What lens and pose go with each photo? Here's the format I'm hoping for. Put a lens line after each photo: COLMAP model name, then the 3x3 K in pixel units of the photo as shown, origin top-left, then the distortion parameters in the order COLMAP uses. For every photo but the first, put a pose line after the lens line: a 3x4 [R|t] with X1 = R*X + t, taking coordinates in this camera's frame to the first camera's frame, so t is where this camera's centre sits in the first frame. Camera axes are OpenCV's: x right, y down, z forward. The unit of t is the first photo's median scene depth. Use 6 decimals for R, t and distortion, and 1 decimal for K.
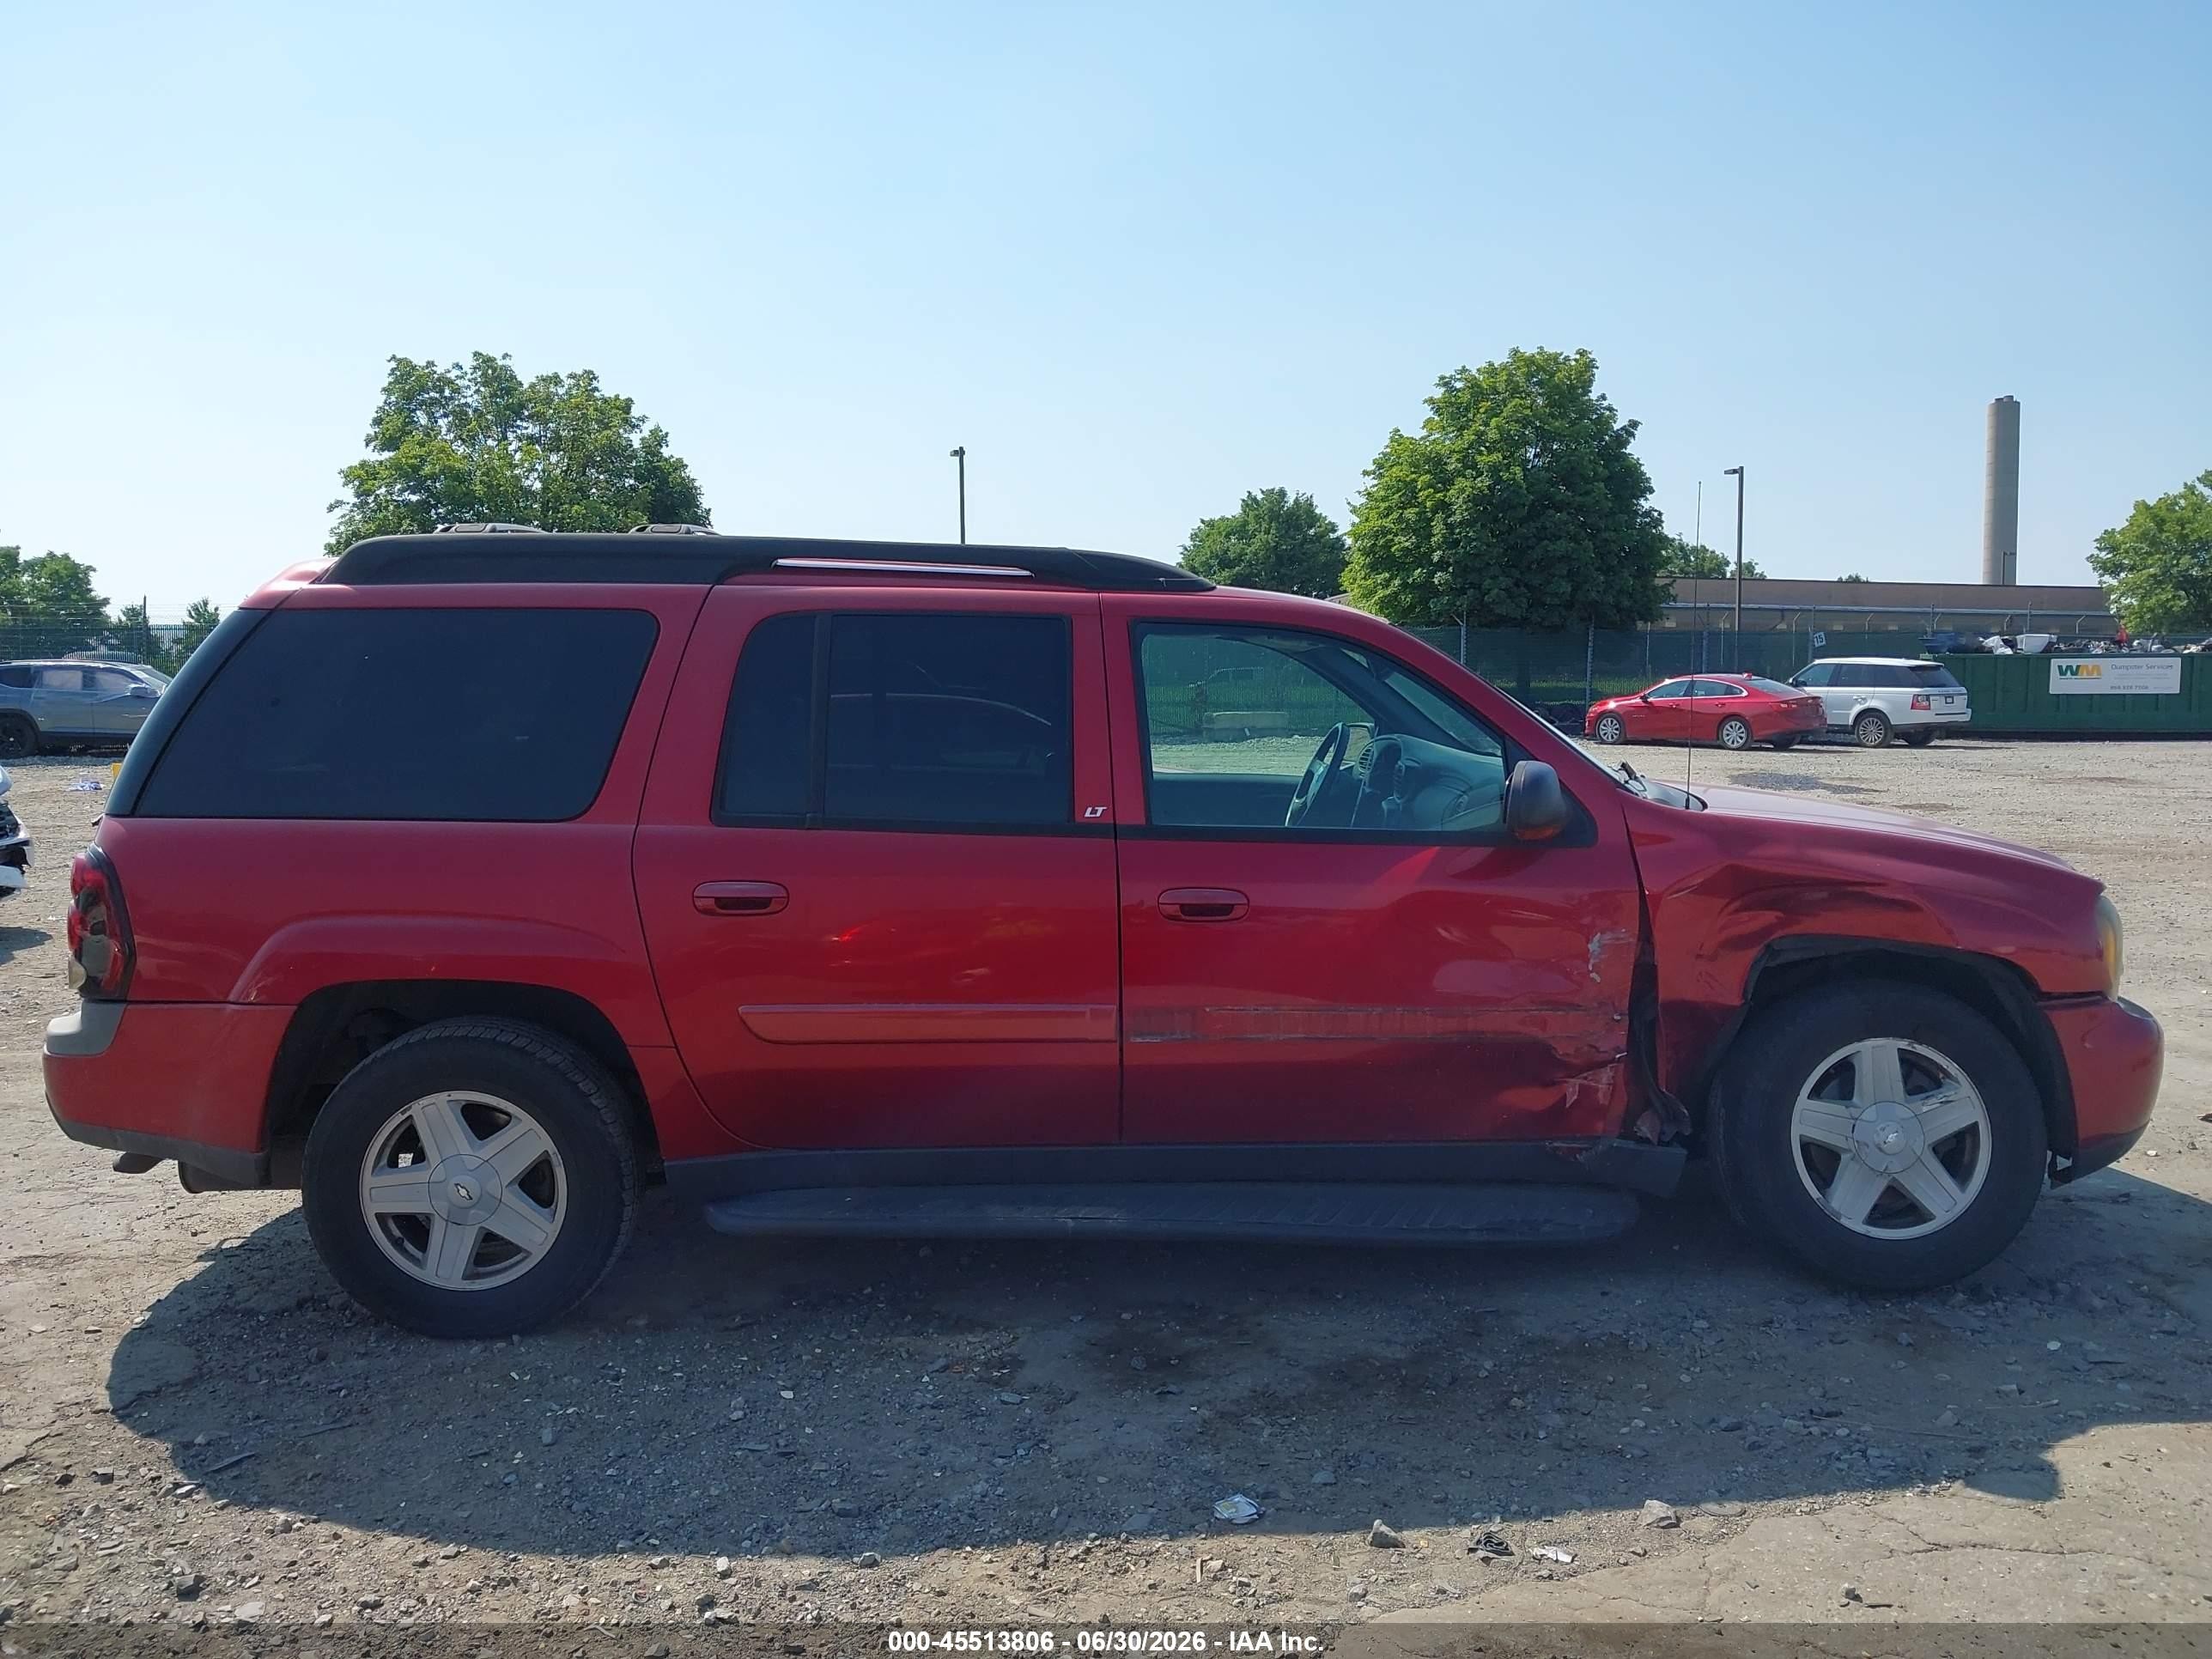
lens RADIAL K [[1721.0, 0, 1098.3], [0, 1721.0, 844.2], [0, 0, 1]] dist [0.047496, -0.100945]
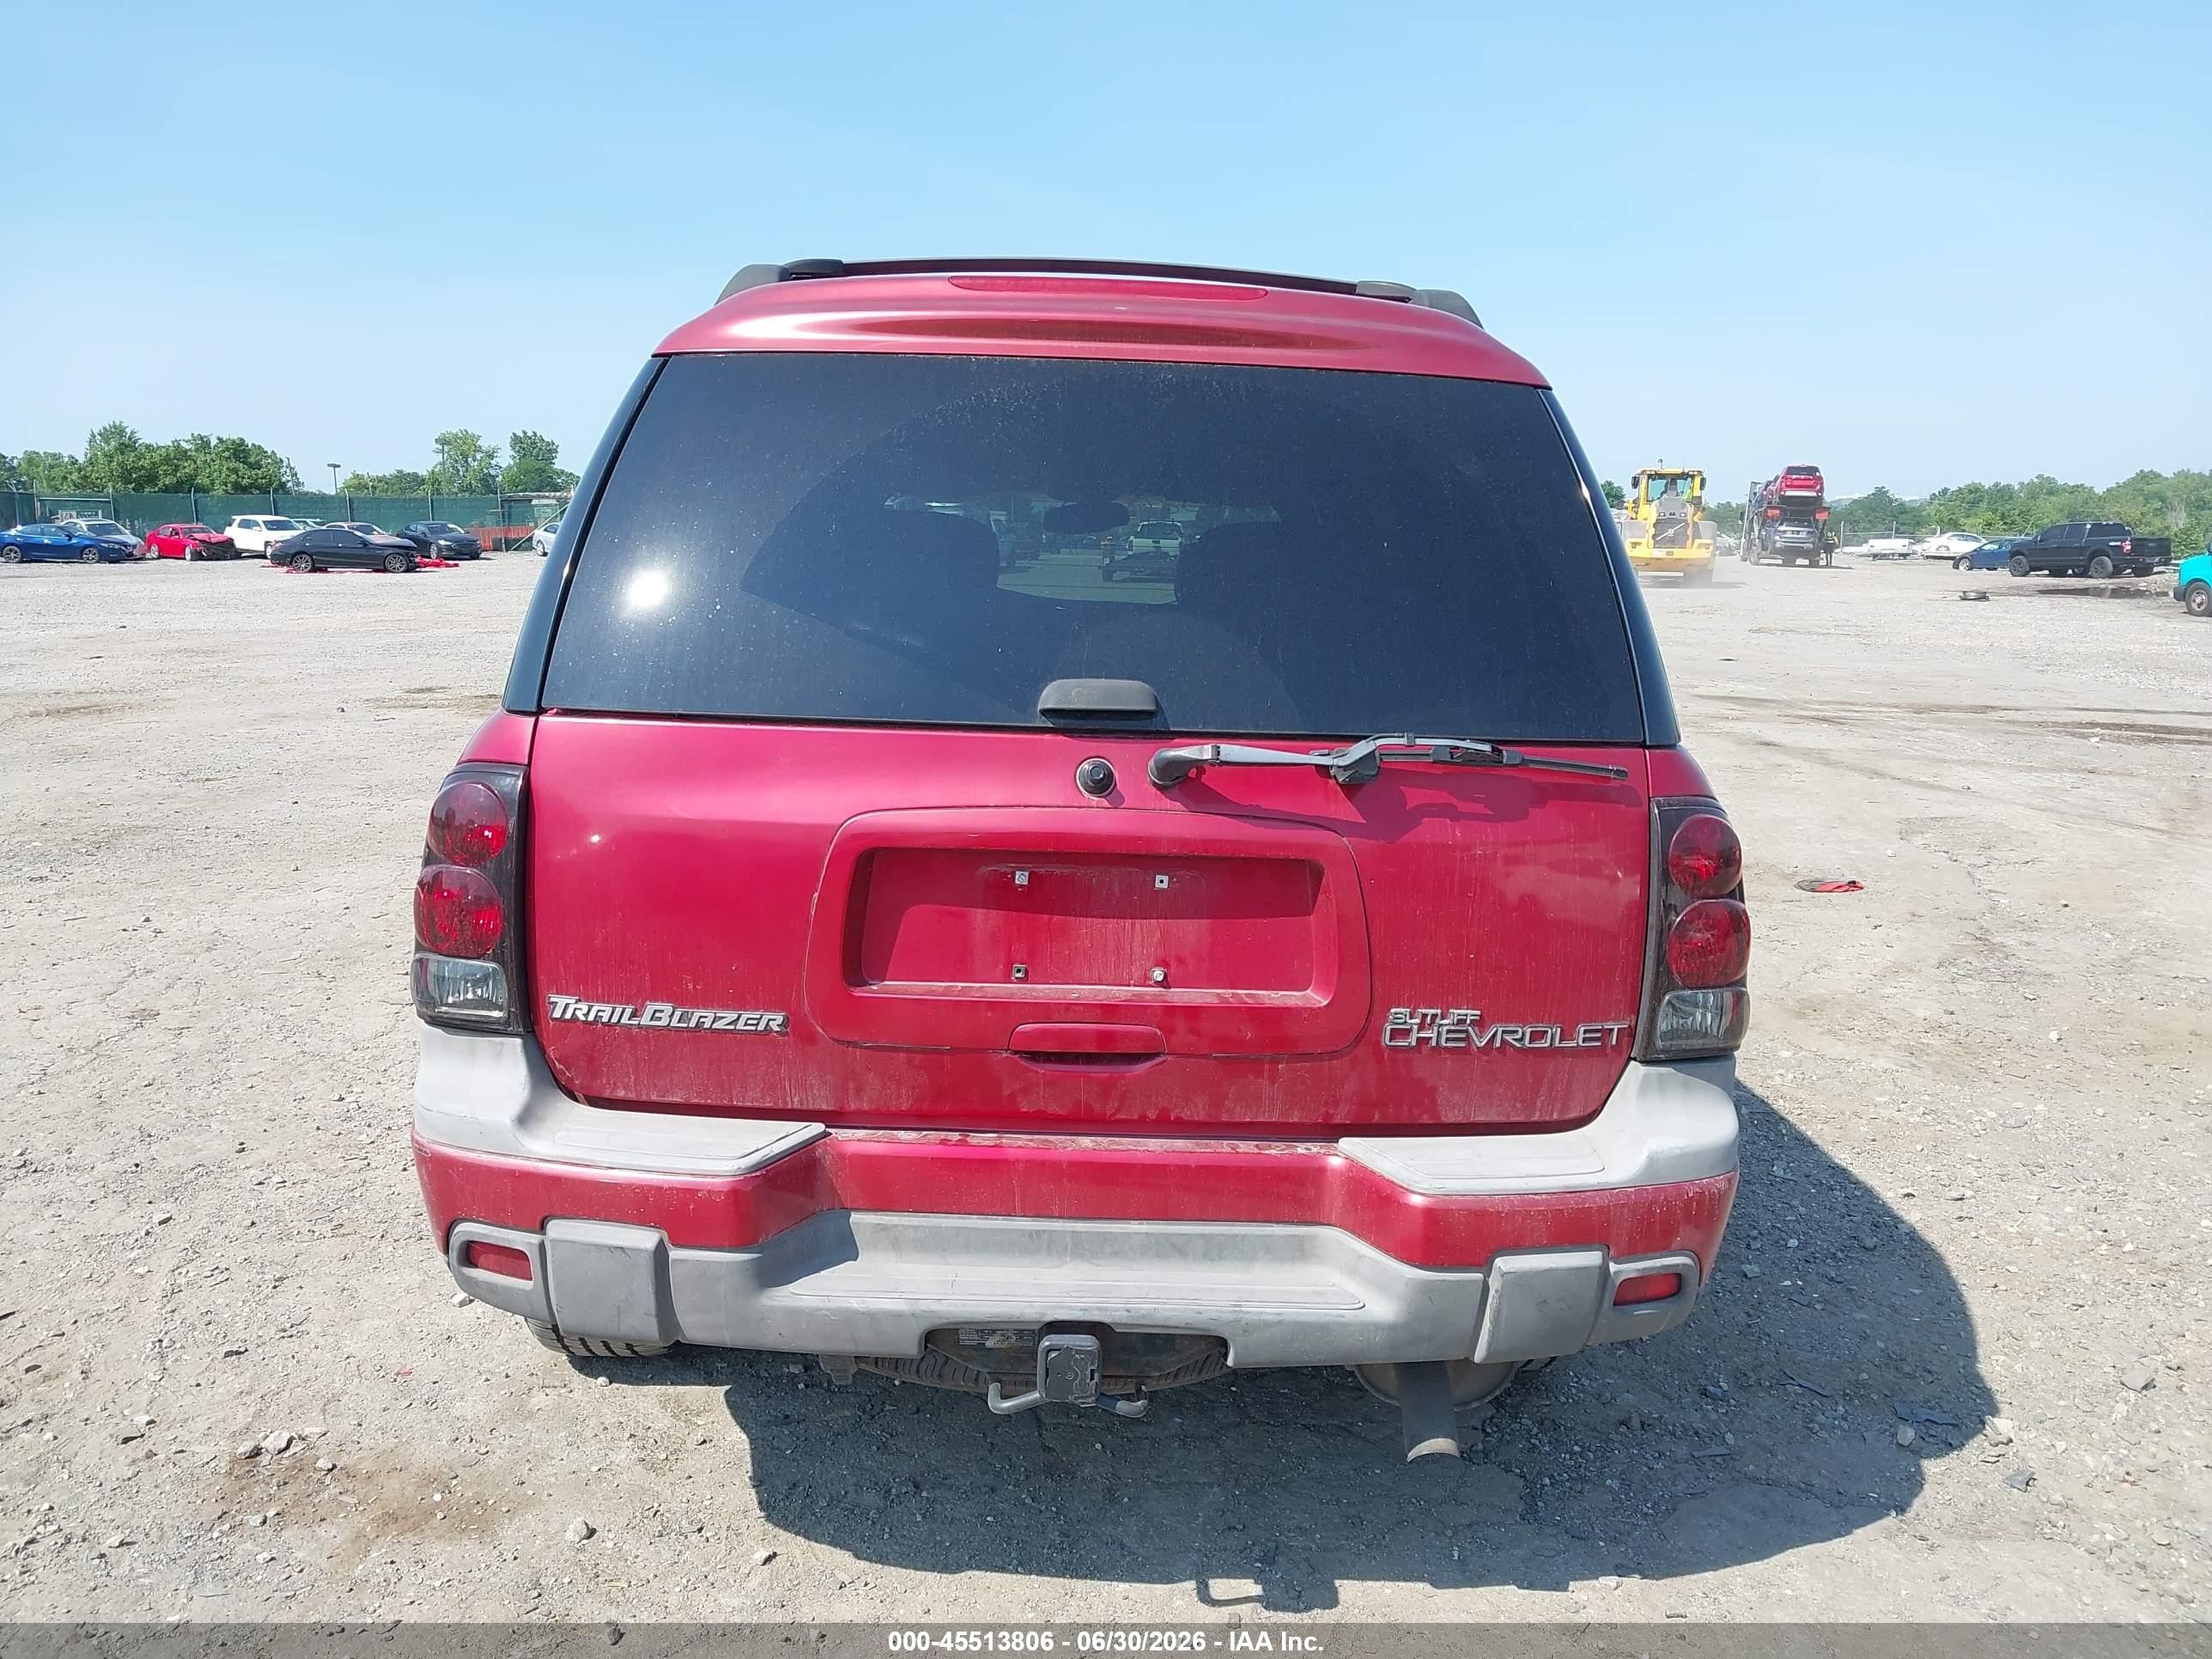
lens RADIAL K [[1717.3, 0, 1102.3], [0, 1717.3, 827.9], [0, 0, 1]] dist [0.066984, -0.146856]
pose [[0.030198, -0.157362, 0.987079, -0.106055], [0.083475, 0.984477, 0.154393, -0.008695], [-0.996052, 0.077734, 0.042865, 0.107768]]
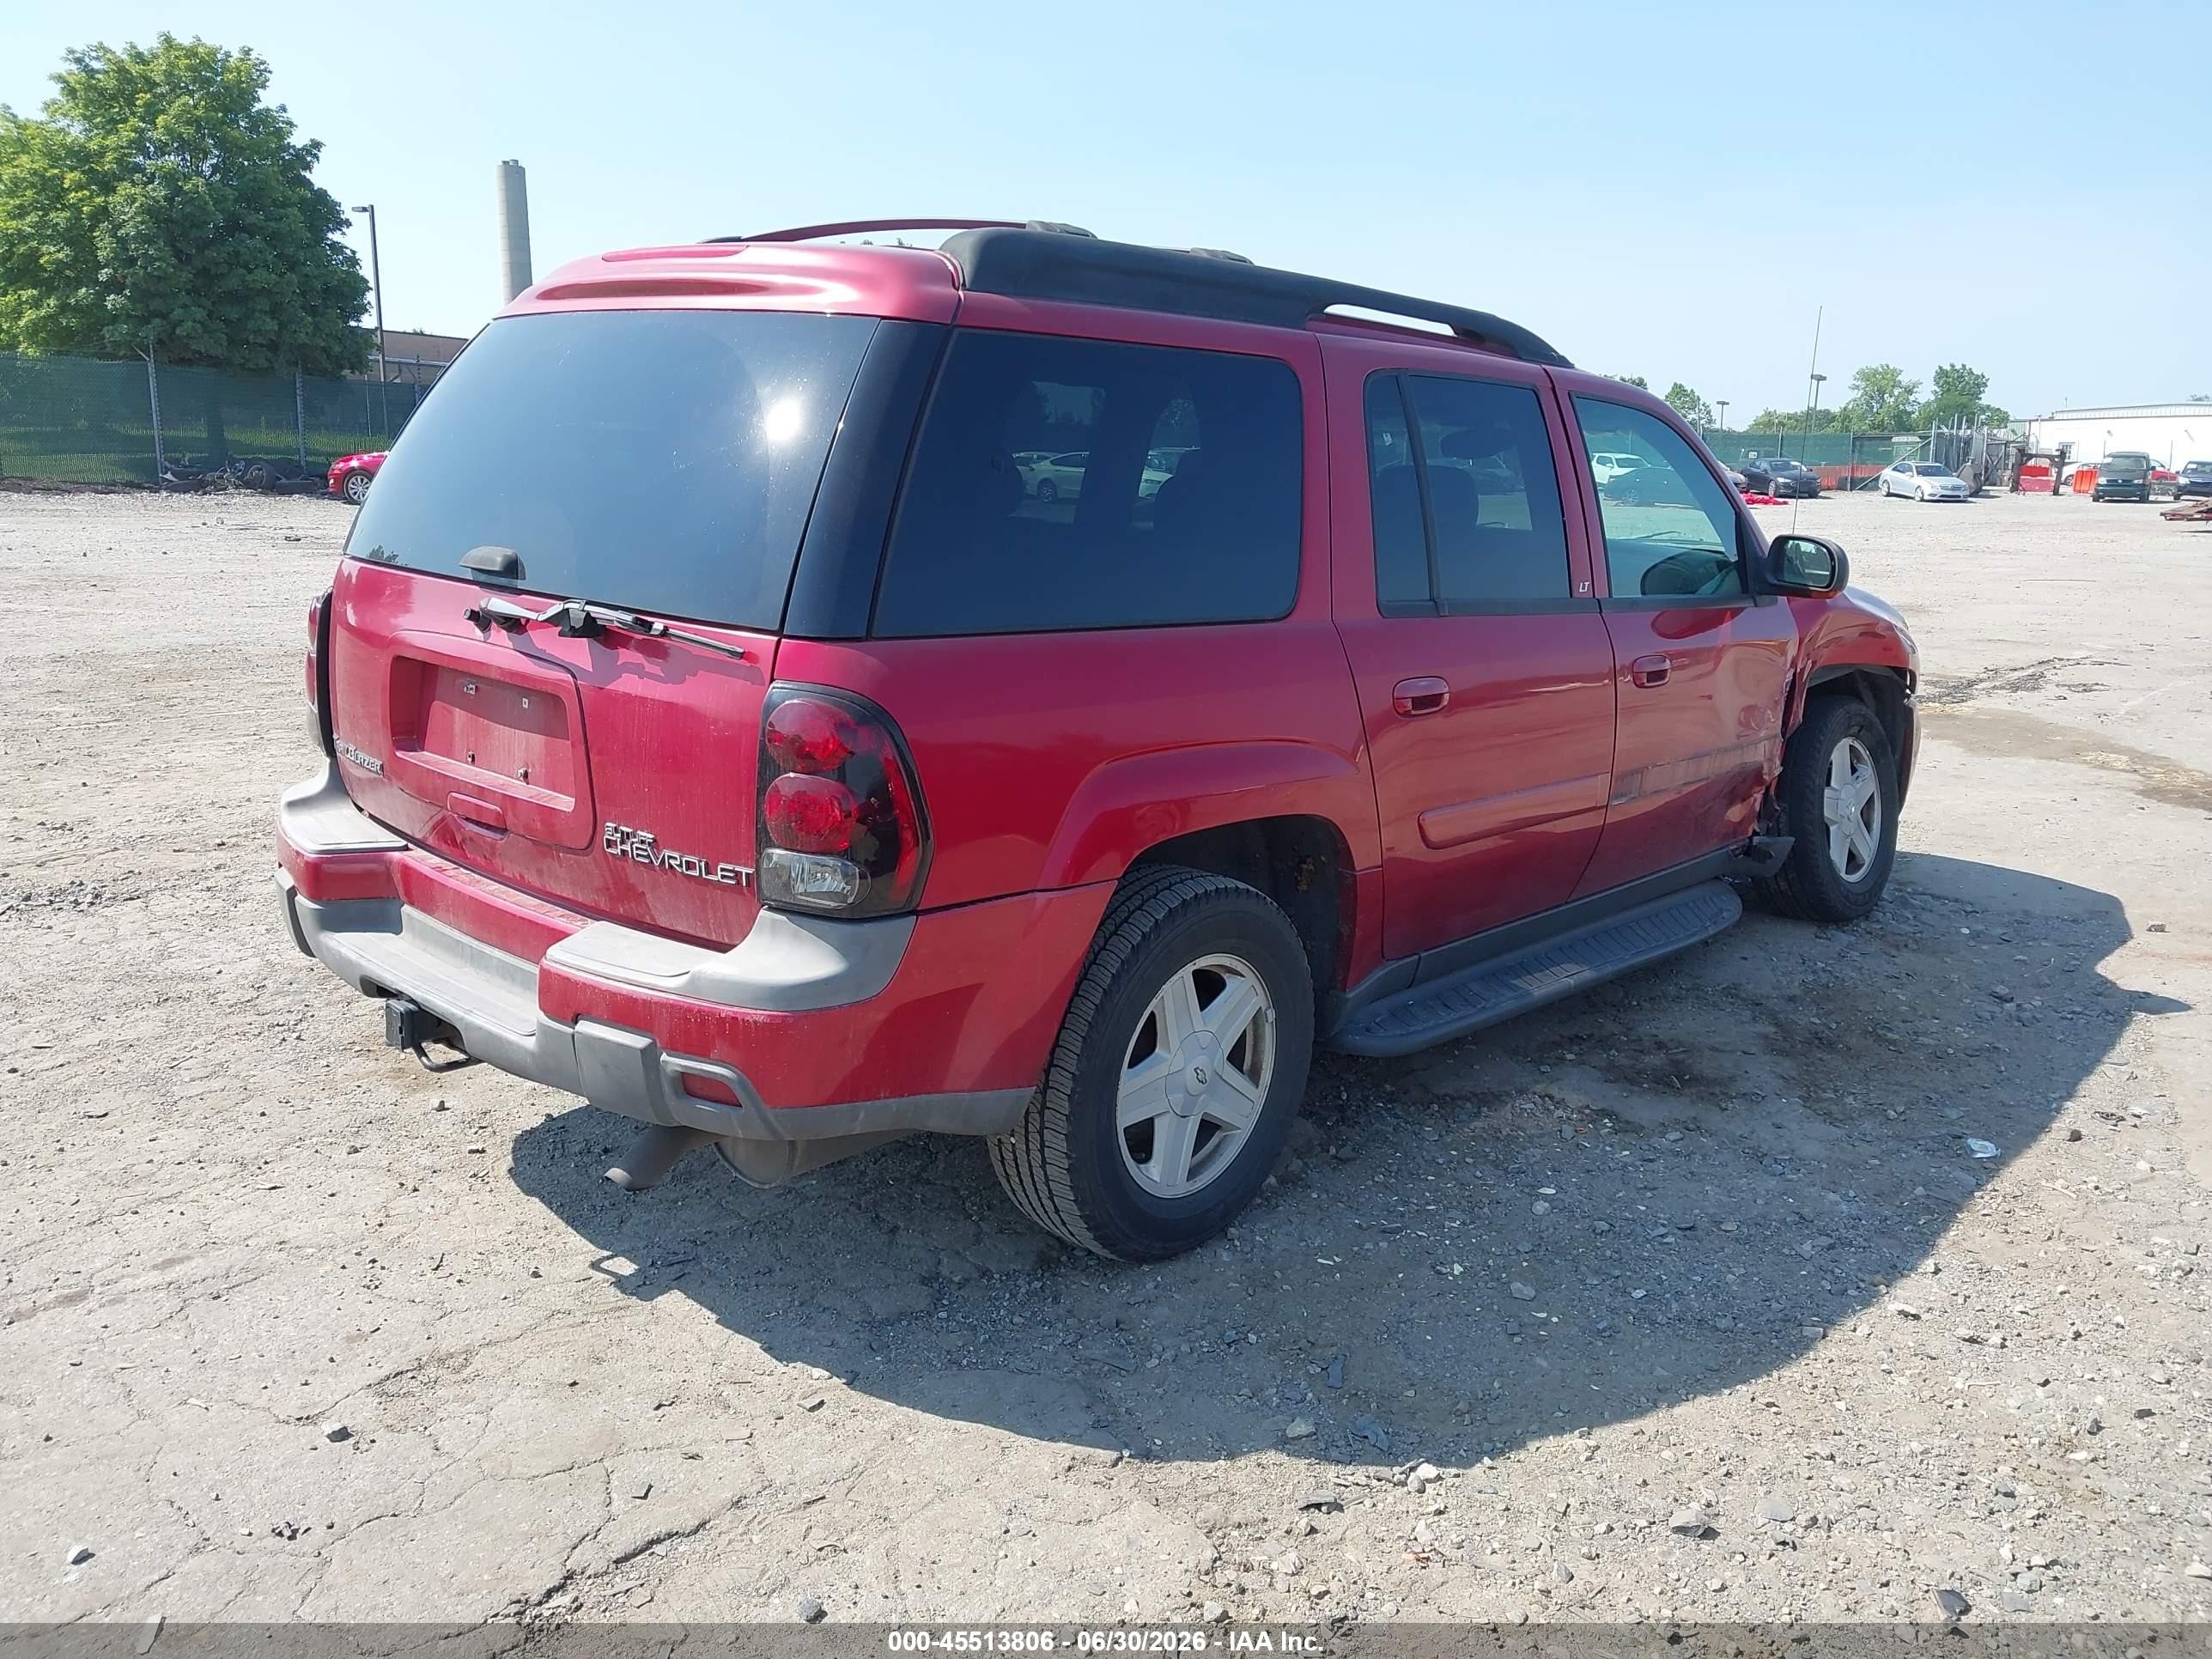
lens RADIAL K [[1746.1, 0, 1106.0], [0, 1746.1, 829.5], [0, 0, 1]] dist [-0.003184, -0.008236]
pose [[0.702922, -0.125638, 0.700083, -0.088916], [0.035453, 0.989241, 0.141935, -0.003149], [-0.710383, -0.074949, 0.699813, 0.042882]]
